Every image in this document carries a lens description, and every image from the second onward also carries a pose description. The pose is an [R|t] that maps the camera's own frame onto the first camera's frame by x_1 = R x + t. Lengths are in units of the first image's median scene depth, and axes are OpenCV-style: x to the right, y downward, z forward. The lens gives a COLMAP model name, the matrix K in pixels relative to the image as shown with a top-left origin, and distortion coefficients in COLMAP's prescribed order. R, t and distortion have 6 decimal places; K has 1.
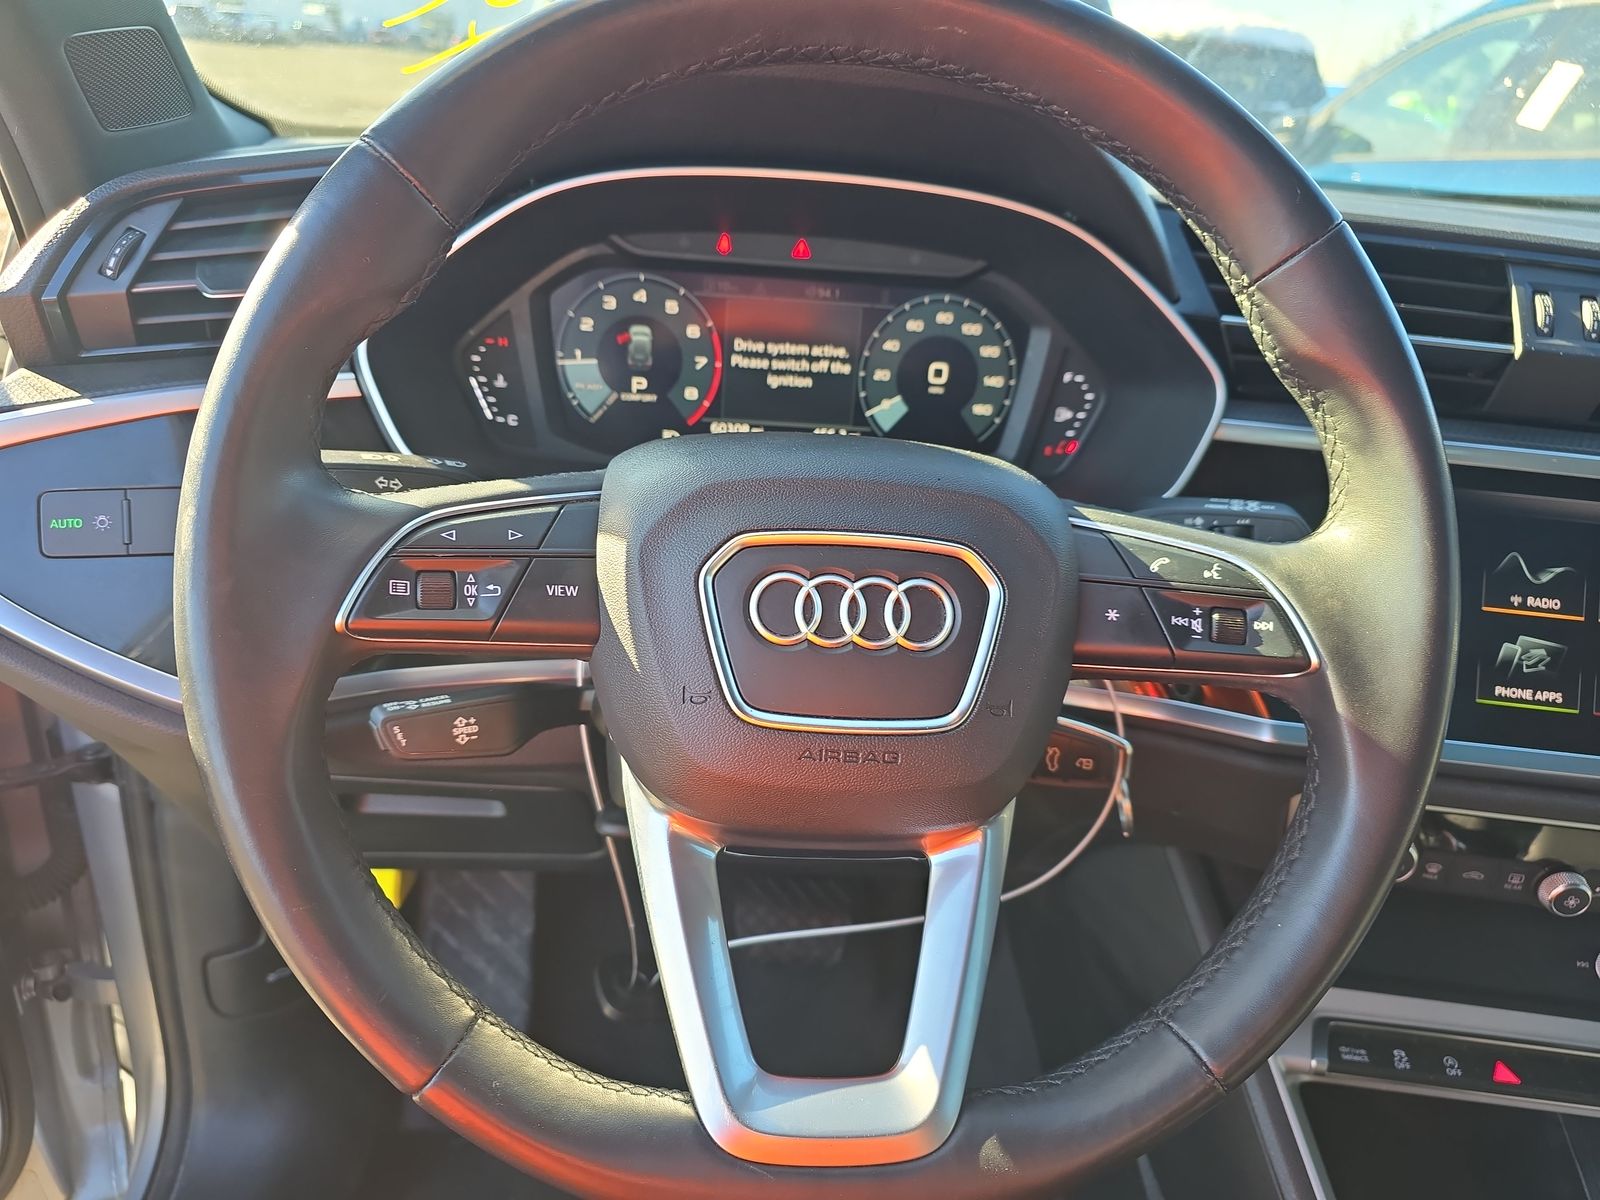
lens RADIAL K [[1082.9, 0, 788.3], [0, 1082.9, 588.8], [0, 0, 1]] dist [0.027494, -0.021464]
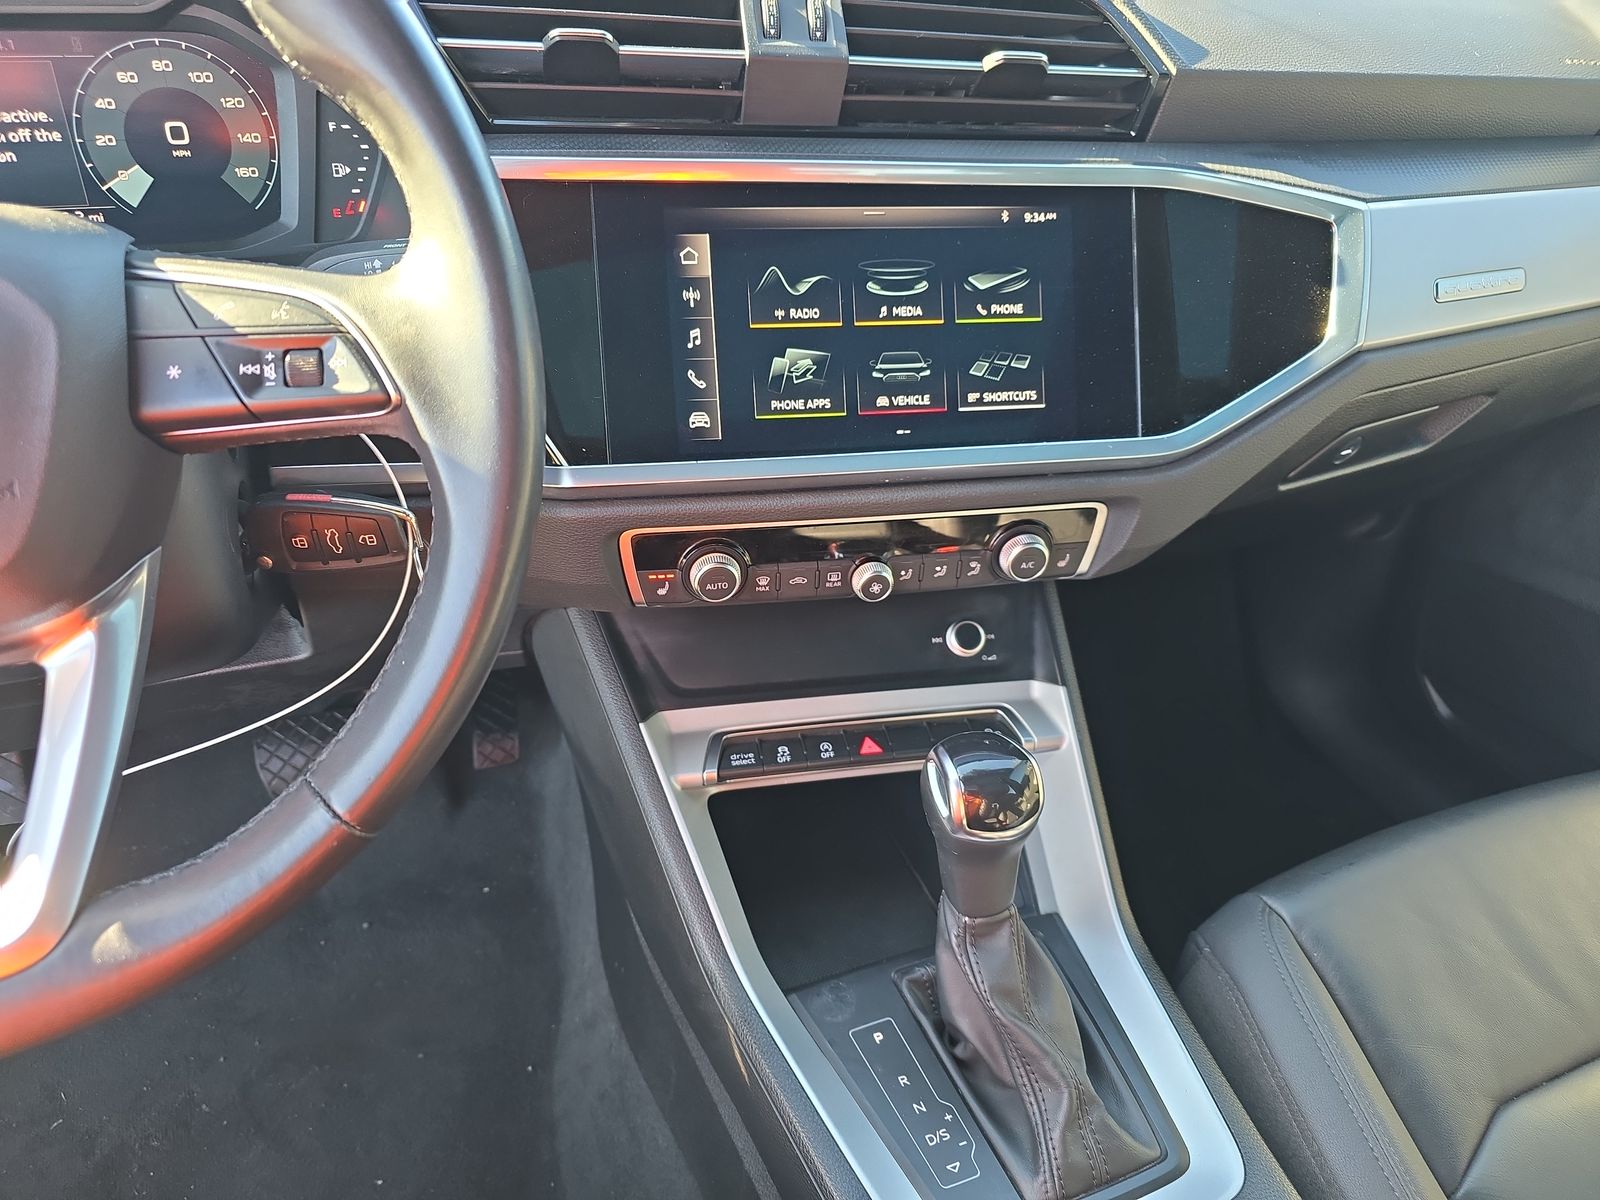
lens RADIAL K [[1082.9, 0, 790.3], [0, 1082.9, 597.7], [0, 0, 1]] dist [0.027494, -0.021464]
pose [[0.959057, -0.180973, 0.217850, 0.377038], [0.139362, 0.971197, 0.193271, 0.069391], [-0.246552, -0.154998, 0.956655, -0.028214]]
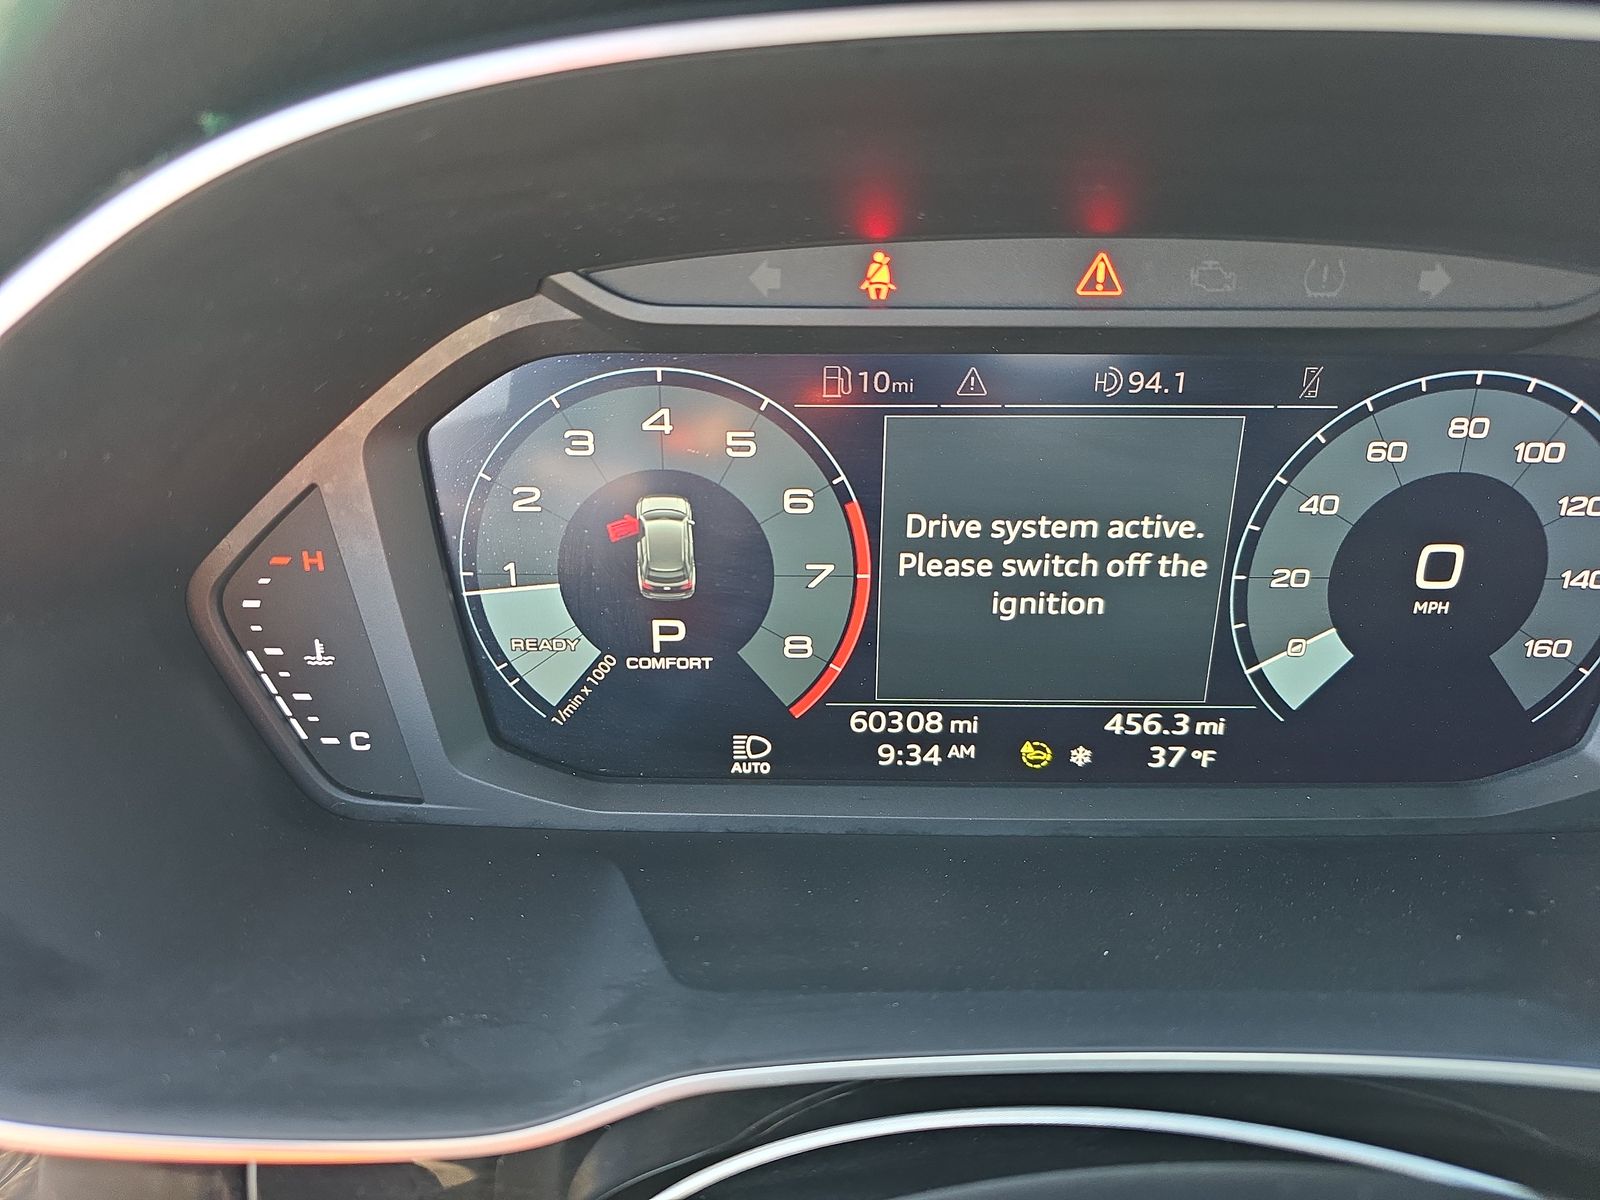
lens RADIAL K [[1082.9, 0, 780.8], [0, 1082.9, 574.9], [0, 0, 1]] dist [0.027494, -0.021464]
pose [[0.994396, -0.037357, -0.098902, -0.058619], [0.036579, 0.999284, -0.009676, -0.213822], [0.099192, 0.006004, 0.995050, 0.634636]]
